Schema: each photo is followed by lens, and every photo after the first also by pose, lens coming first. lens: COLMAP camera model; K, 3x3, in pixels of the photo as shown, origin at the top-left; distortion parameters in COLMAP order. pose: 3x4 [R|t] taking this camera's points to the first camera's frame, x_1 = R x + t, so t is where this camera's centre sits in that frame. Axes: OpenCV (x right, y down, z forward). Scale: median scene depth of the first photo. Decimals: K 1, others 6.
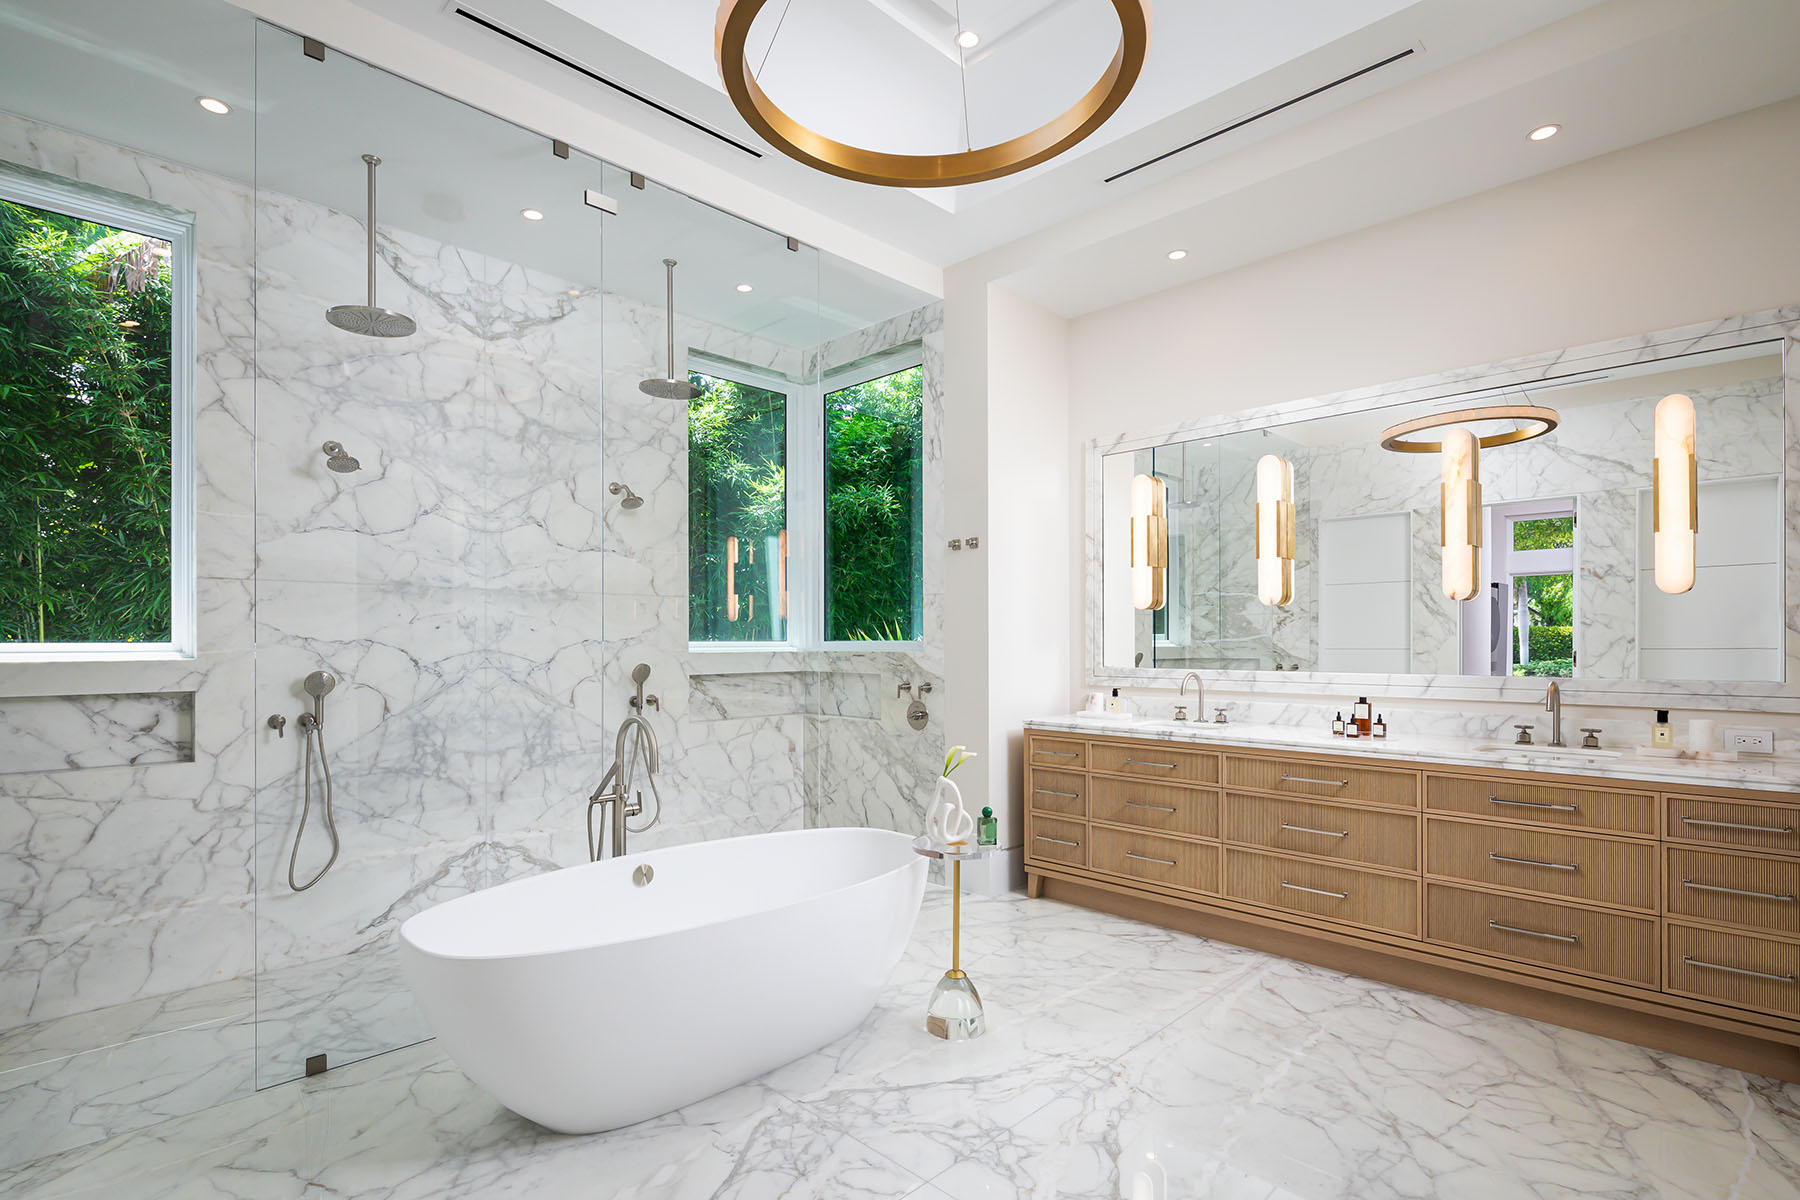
lens RADIAL K [[864.6, 0, 897.3], [0, 864.6, 637.5], [0, 0, 1]] dist [0.002420, -0.003147]
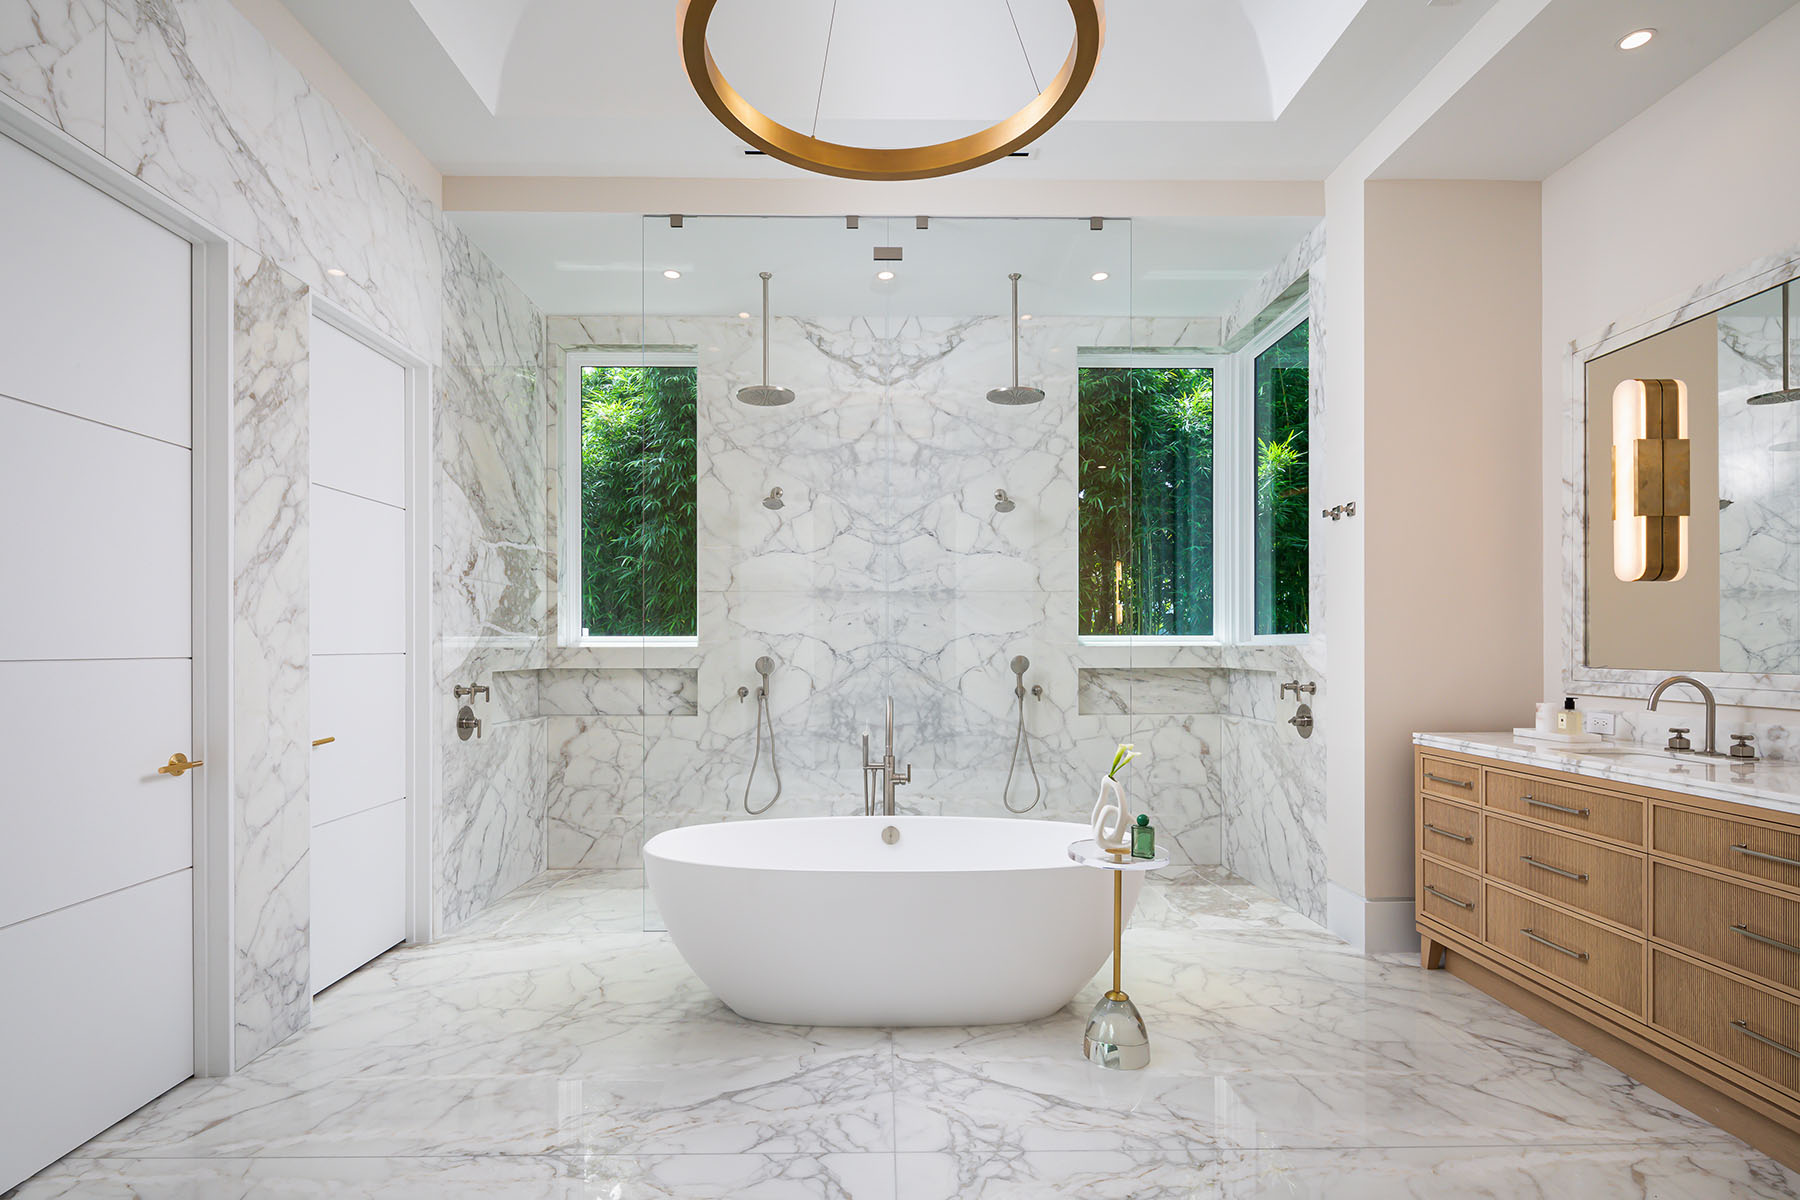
lens RADIAL K [[864.6, 0, 885.7], [0, 864.6, 642.0], [0, 0, 1]] dist [0.002420, -0.003147]
pose [[0.718259, -0.001040, -0.695775, 0.378492], [0.002871, 0.999995, 0.001469, 0.013036], [0.695770, -0.003053, 0.718258, 0.133680]]
